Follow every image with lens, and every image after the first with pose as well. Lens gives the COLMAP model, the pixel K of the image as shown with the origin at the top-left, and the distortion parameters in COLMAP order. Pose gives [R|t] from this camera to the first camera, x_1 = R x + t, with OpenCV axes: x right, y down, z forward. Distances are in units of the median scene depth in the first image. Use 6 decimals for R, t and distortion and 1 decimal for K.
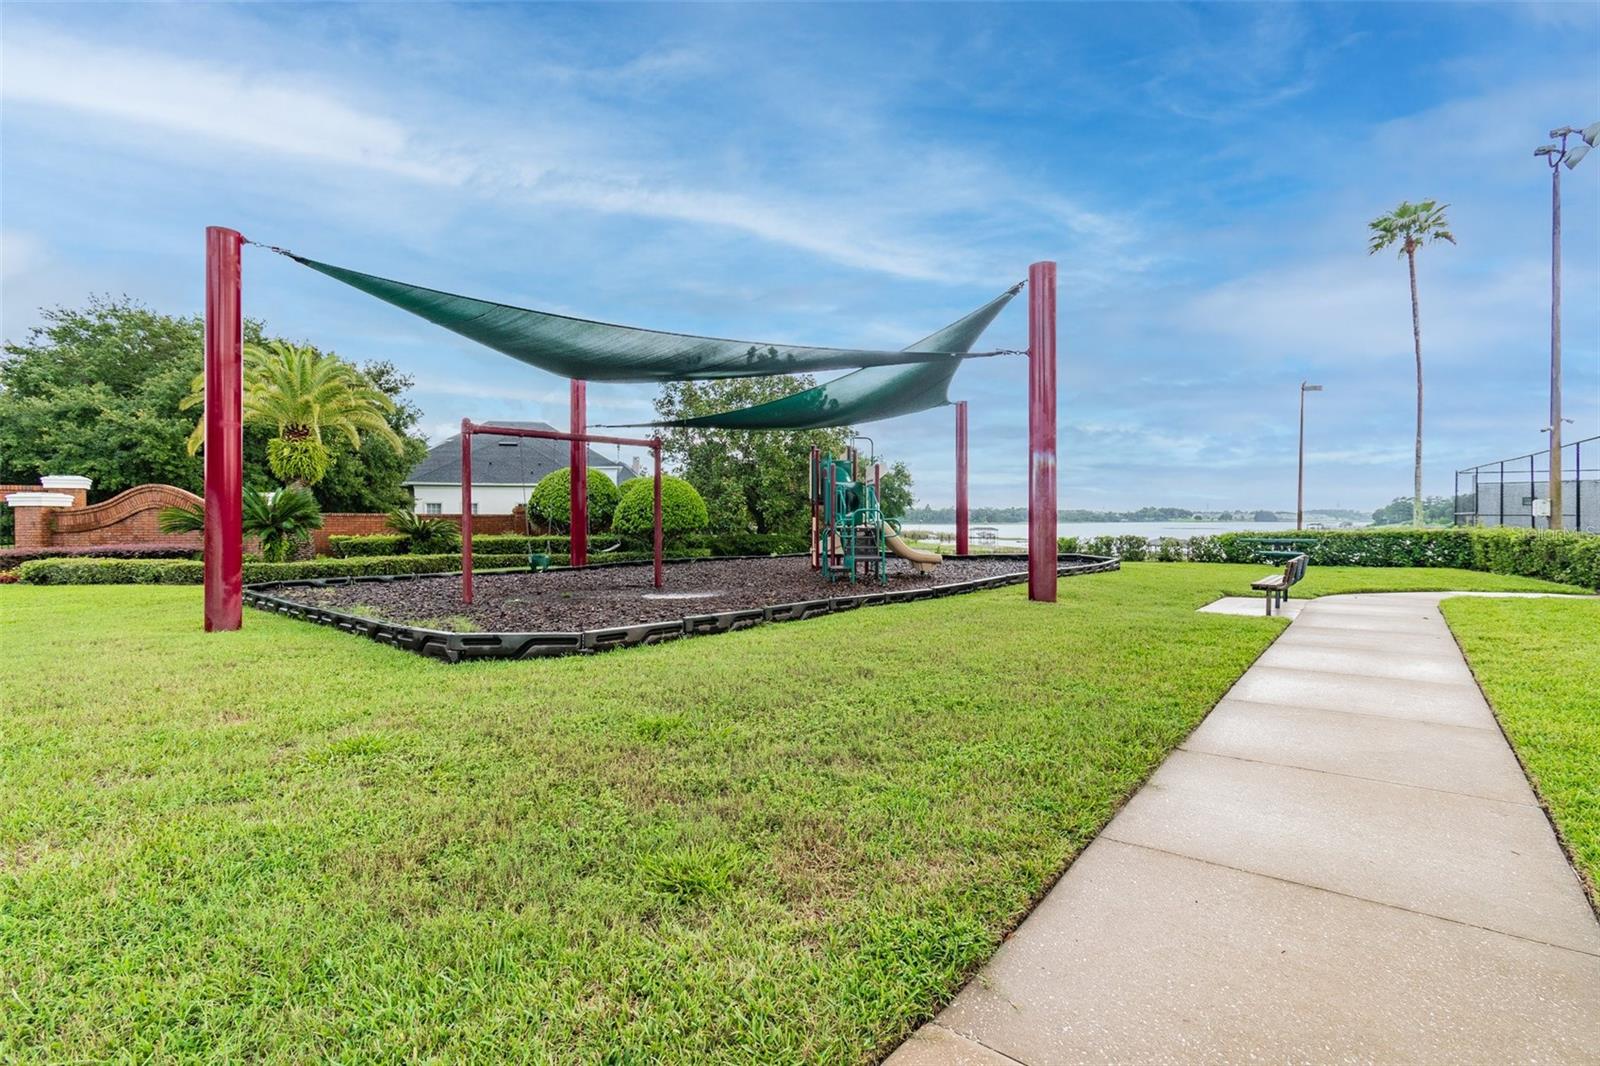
lens RADIAL K [[694.9, 0, 800.0], [0, 694.9, 533.0], [0, 0, 1]] dist [-0.000280, -0.000003]
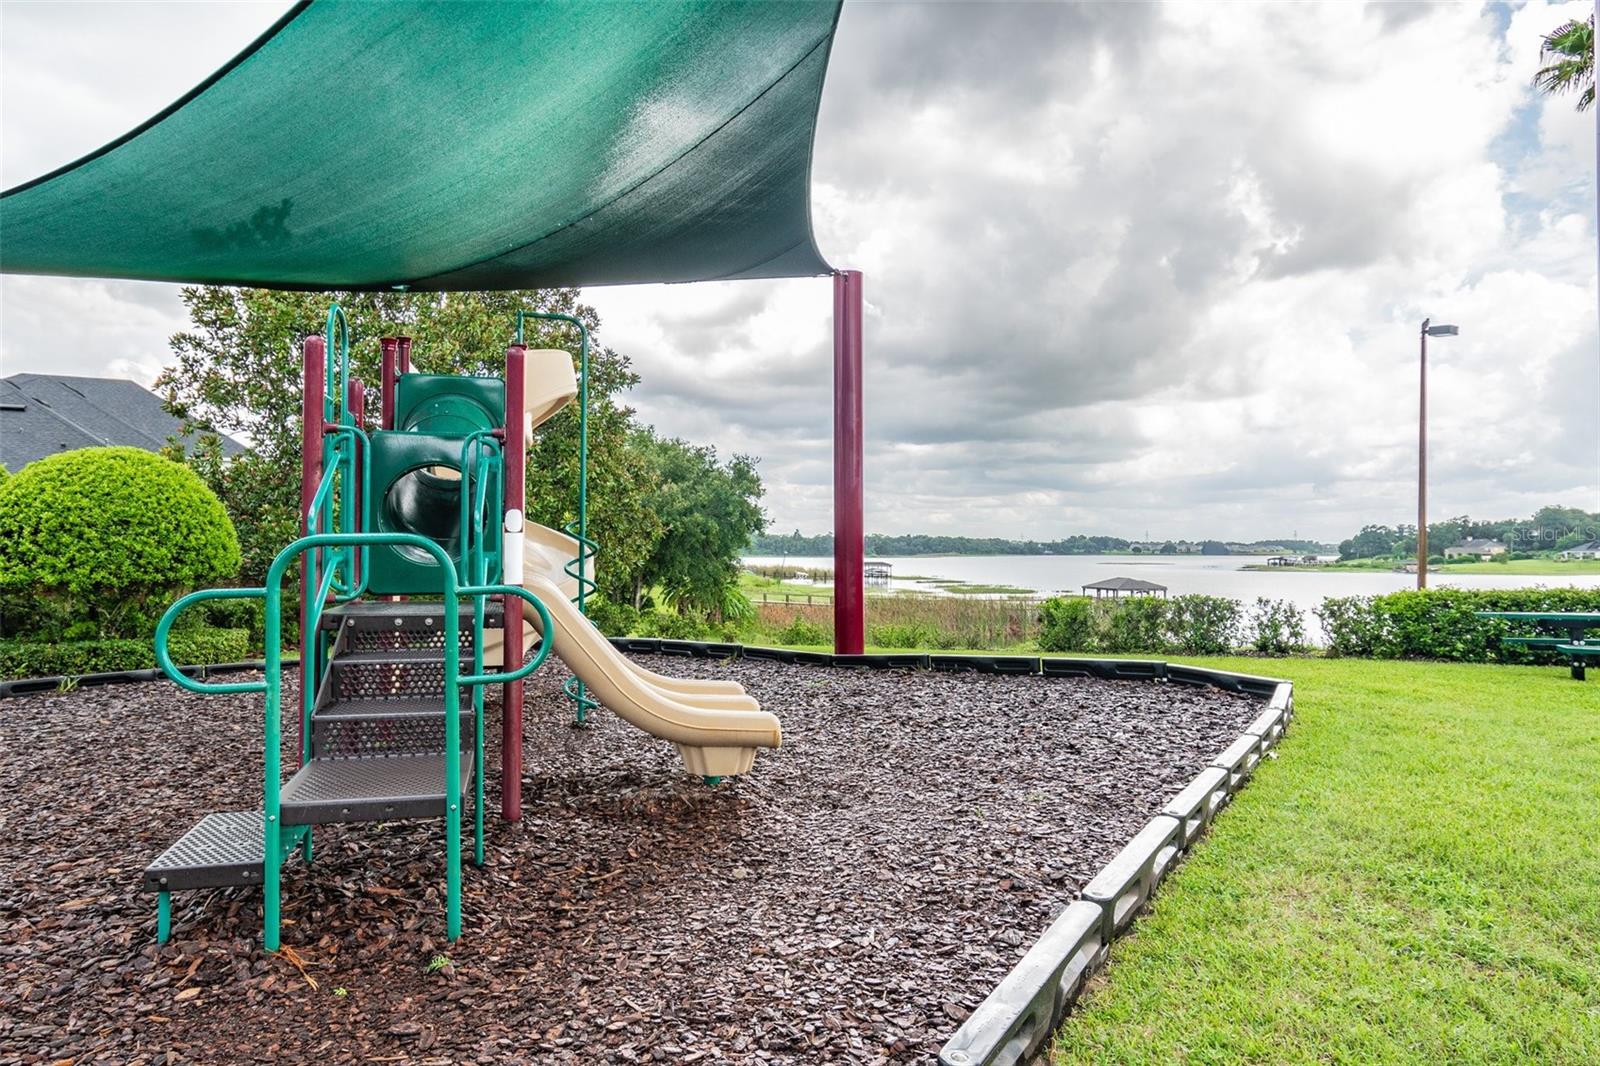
lens RADIAL K [[999.4, 0, 800.0], [0, 999.4, 533.0], [0, 0, 1]] dist [0.000315, 0.000088]
pose [[0.982656, 0.008004, 0.185265, 0.036470], [-0.001210, 0.999324, -0.036753, -0.005827], [-0.185433, 0.035892, 0.982001, 0.162894]]
